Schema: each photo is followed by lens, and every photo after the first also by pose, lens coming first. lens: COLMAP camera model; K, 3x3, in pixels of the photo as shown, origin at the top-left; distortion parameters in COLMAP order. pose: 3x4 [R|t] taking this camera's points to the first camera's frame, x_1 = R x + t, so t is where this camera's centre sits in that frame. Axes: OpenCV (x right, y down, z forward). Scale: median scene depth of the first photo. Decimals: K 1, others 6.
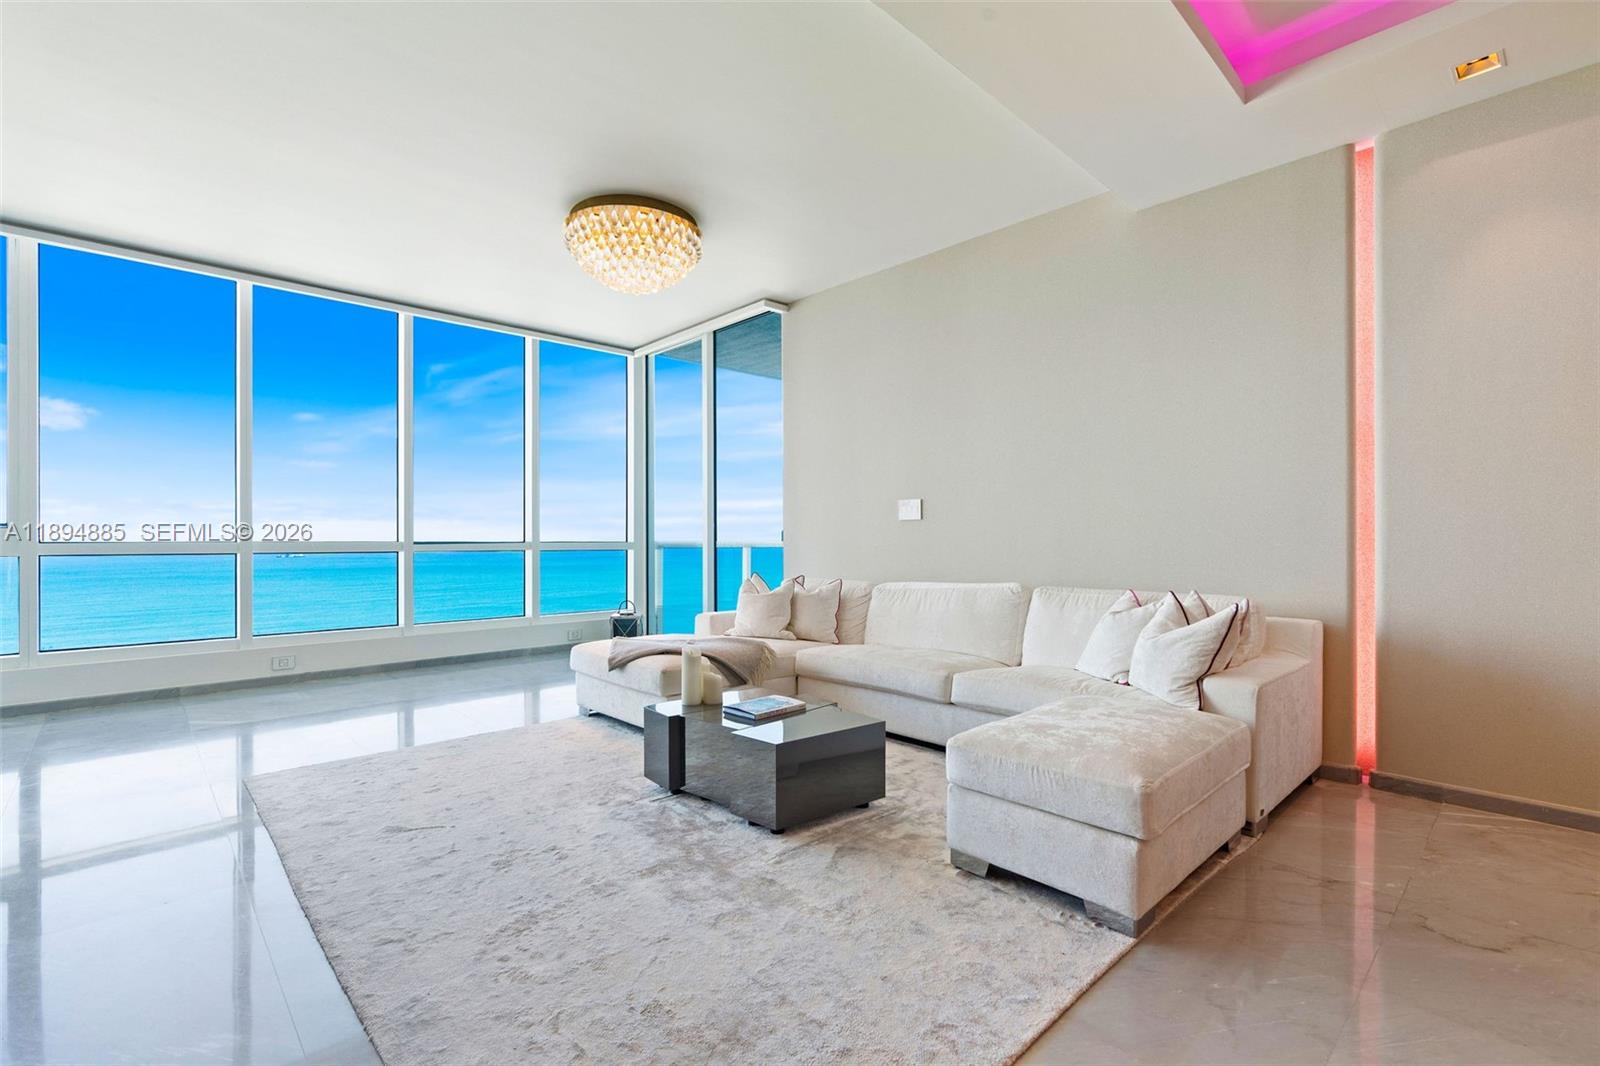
lens RADIAL K [[716.2, 0, 797.8], [0, 716.2, 538.5], [0, 0, 1]] dist [-0.005923, 0.000951]
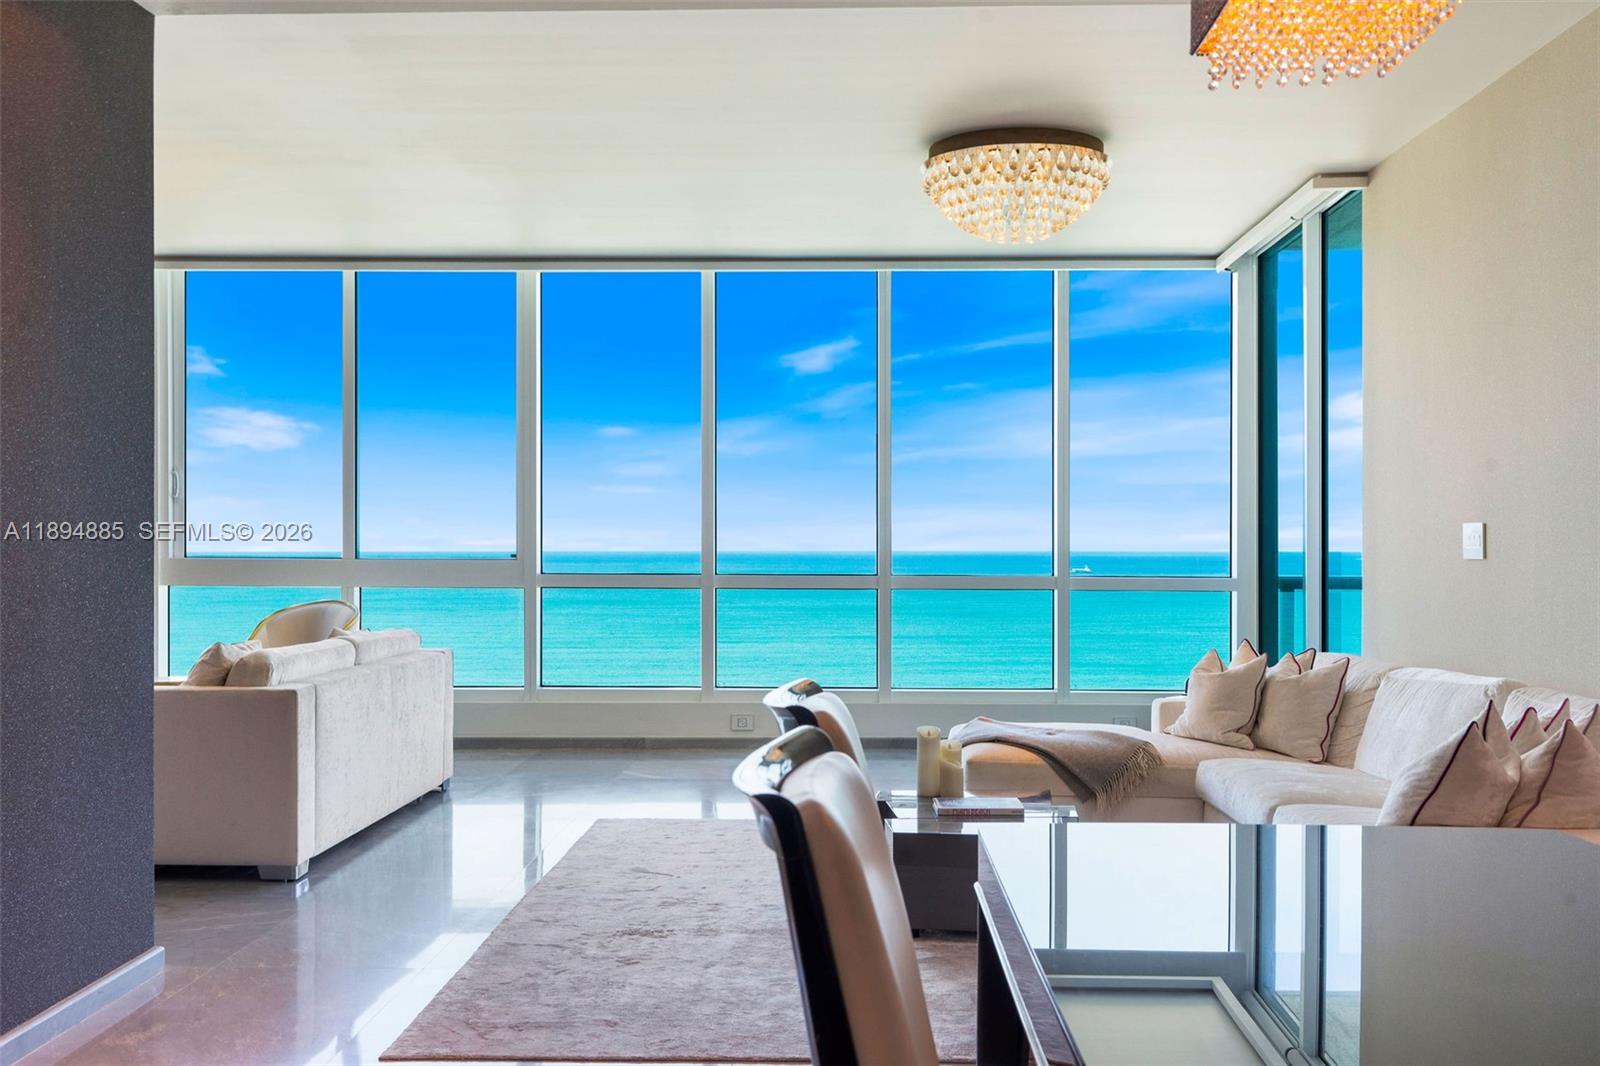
lens RADIAL K [[1563.1, 0, 800.8], [0, 1563.1, 536.1], [0, 0, 1]] dist [0.112260, 0.000000]
pose [[0.699129, -0.002703, -0.714990, 0.686821], [-0.000388, 0.999991, -0.004161, -0.038379], [0.714995, 0.003186, 0.699122, -0.243787]]
